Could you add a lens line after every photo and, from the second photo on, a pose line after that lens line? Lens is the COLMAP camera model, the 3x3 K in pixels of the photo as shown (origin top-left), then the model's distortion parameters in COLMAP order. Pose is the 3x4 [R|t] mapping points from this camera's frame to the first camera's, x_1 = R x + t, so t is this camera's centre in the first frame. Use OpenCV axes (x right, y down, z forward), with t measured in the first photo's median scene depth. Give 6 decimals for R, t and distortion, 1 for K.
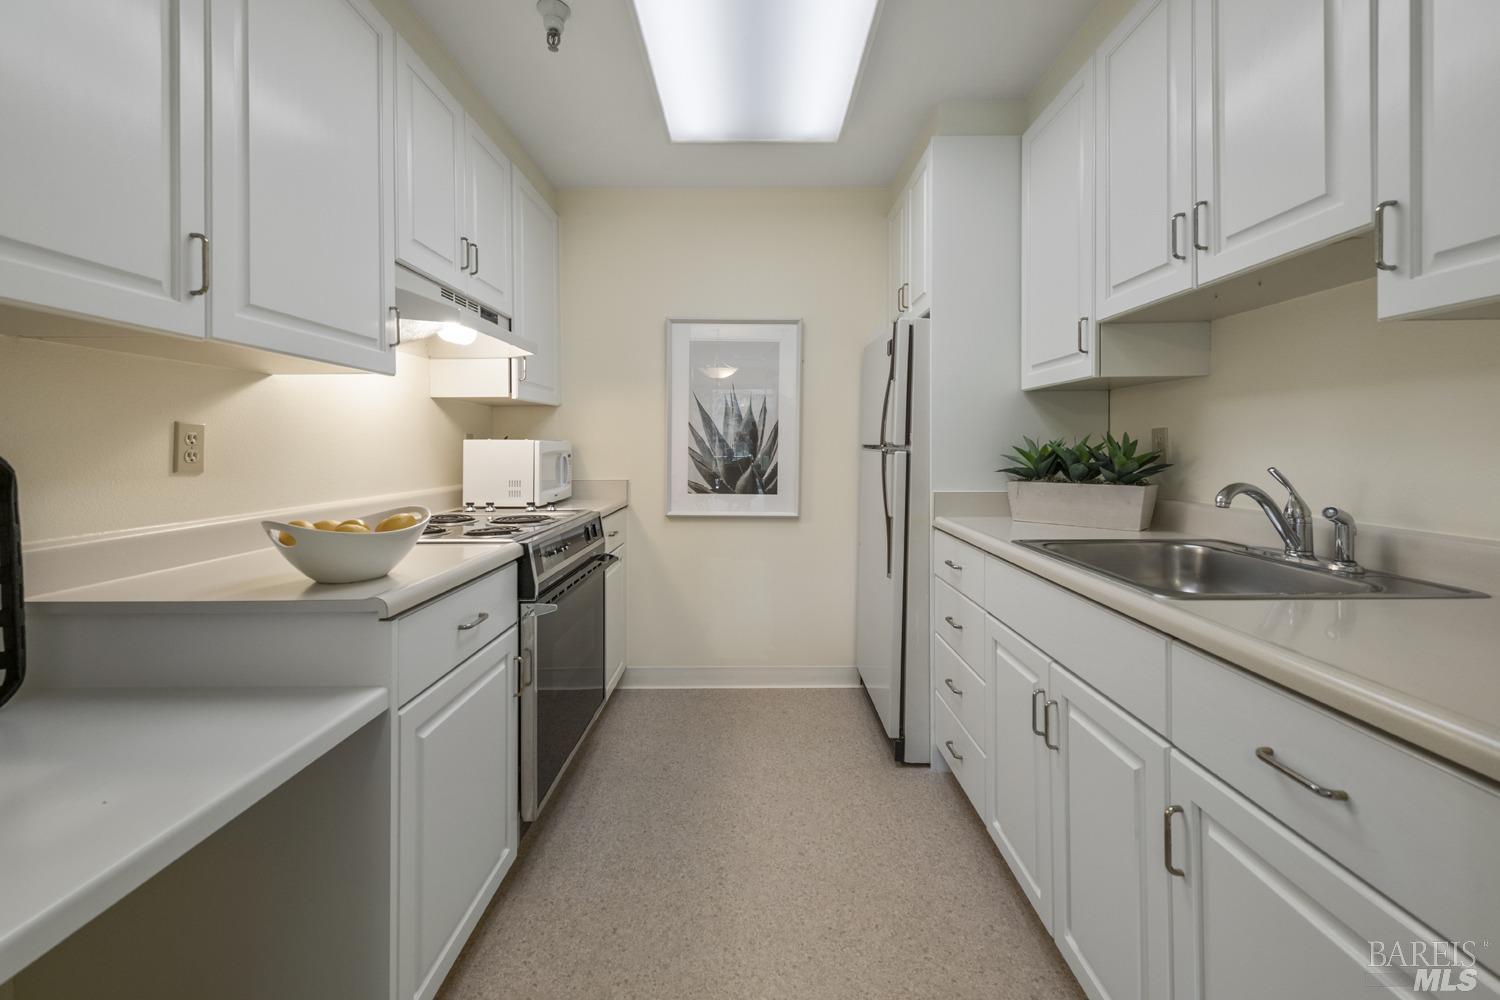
lens RADIAL K [[622.5, 0, 744.2], [0, 622.5, 451.7], [0, 0, 1]] dist [0.002325, -0.000754]
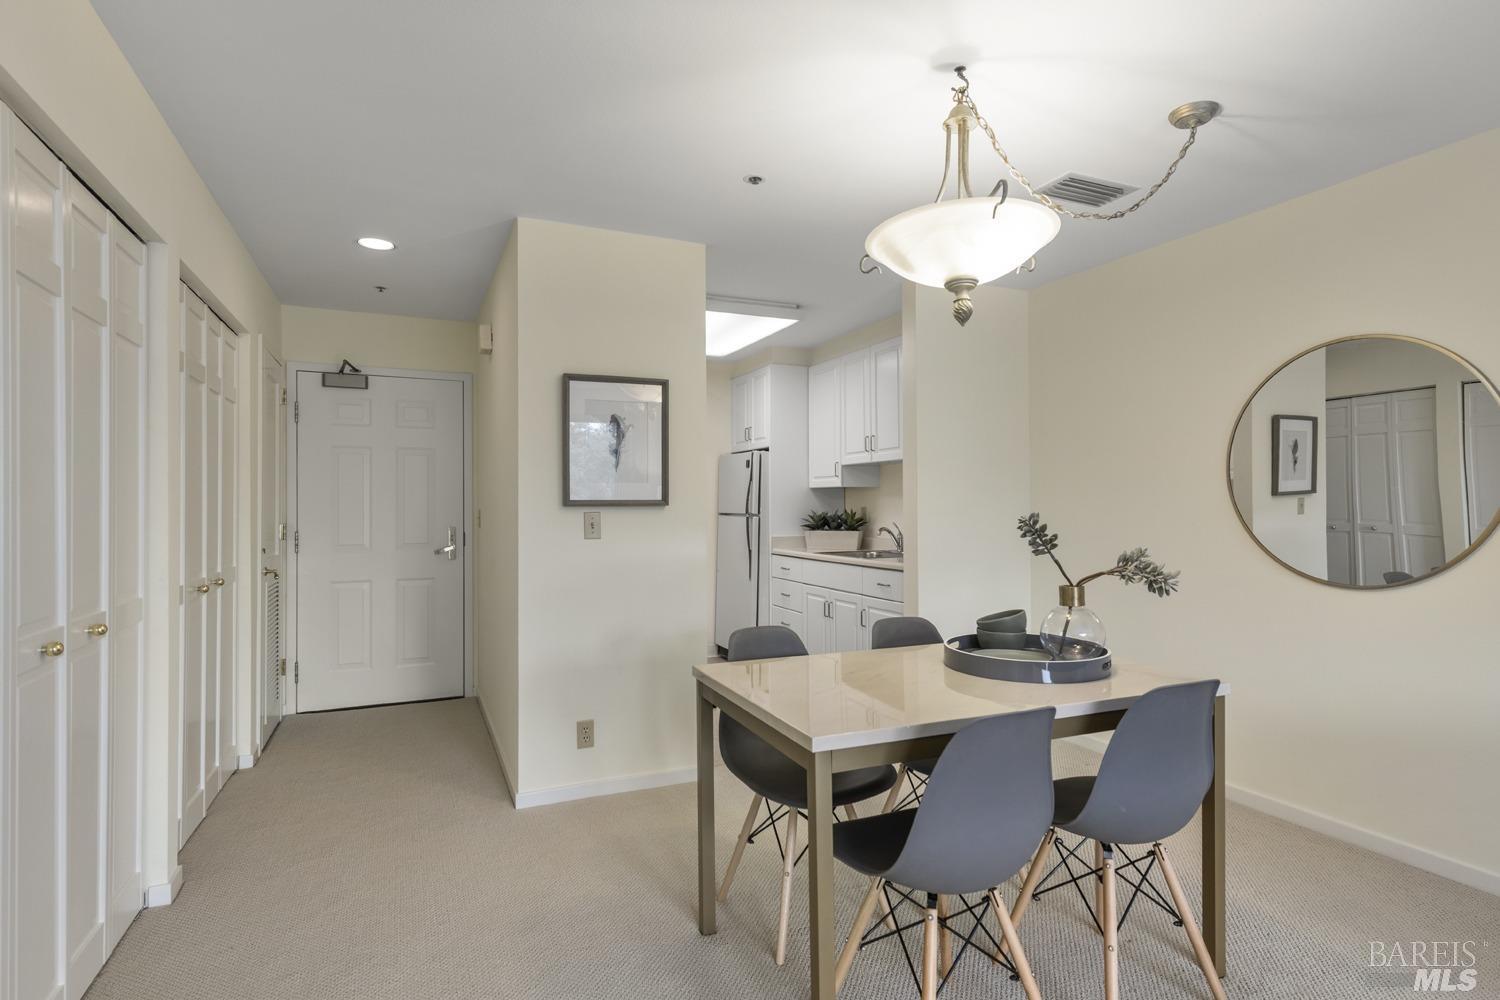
lens RADIAL K [[772.3, 0, 749.8], [0, 772.3, 500.7], [0, 0, 1]] dist [-0.000290, 0.000000]
pose [[0.912634, 0.008622, 0.408687, -0.933707], [0.000073, 0.999774, -0.021256, 0.000756], [-0.408778, 0.019429, 0.912427, -1.510372]]
